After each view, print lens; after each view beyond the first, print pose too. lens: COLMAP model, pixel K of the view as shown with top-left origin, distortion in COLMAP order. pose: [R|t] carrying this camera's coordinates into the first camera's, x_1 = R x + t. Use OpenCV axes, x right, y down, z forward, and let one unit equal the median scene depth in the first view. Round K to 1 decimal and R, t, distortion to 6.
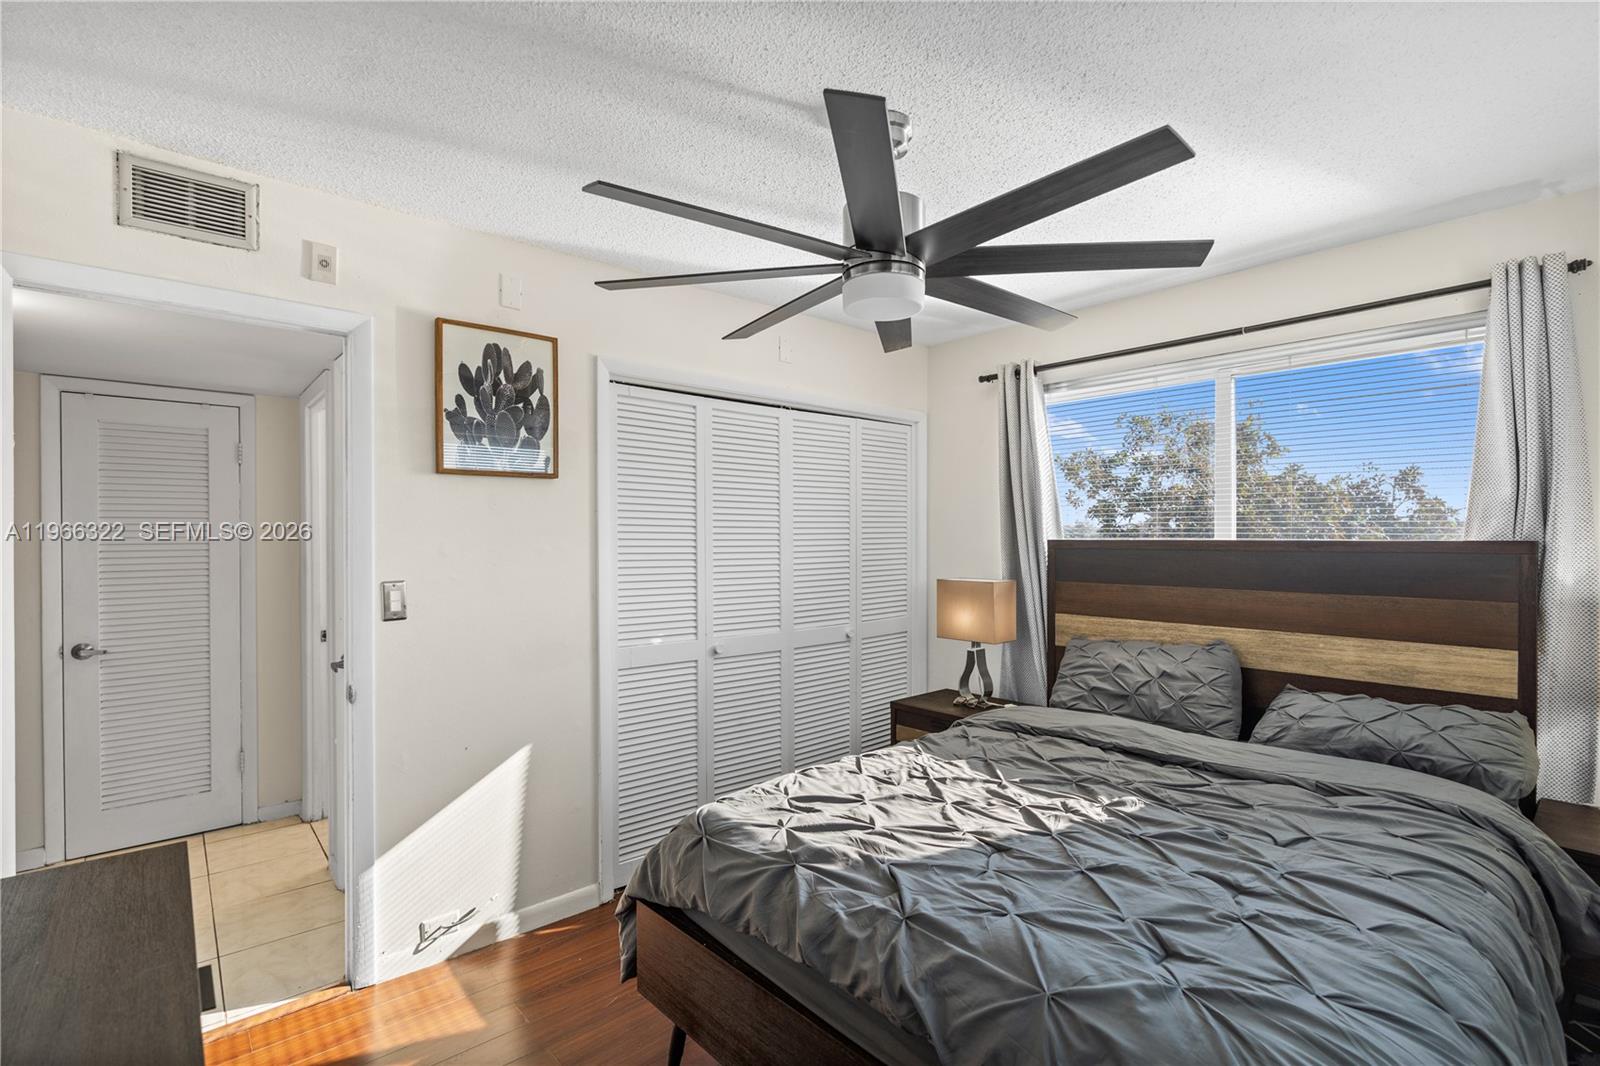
lens RADIAL K [[728.1, 0, 794.1], [0, 728.1, 538.8], [0, 0, 1]] dist [-0.013913, 0.000947]
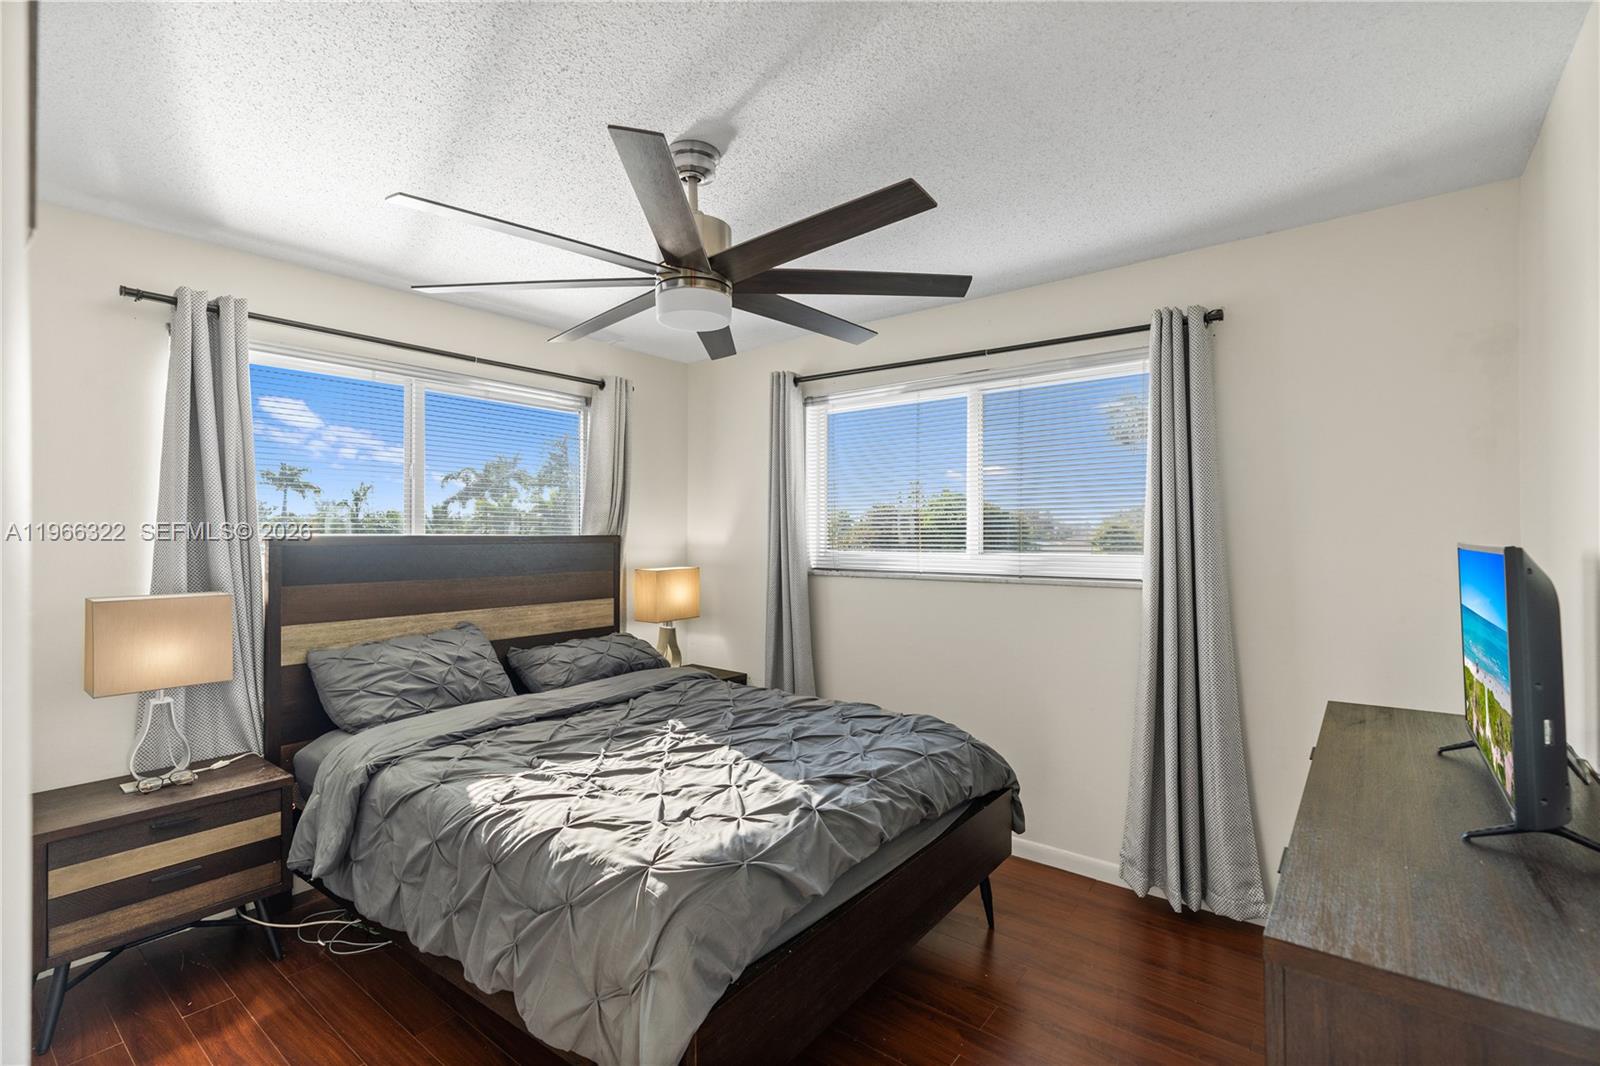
lens RADIAL K [[728.1, 0, 795.4], [0, 728.1, 521.0], [0, 0, 1]] dist [-0.013913, 0.000947]
pose [[-0.181760, 0.018978, 0.983160, -0.676754], [0.003738, 0.999820, -0.018608, 0.002188], [-0.983336, 0.000293, -0.181798, 0.728010]]
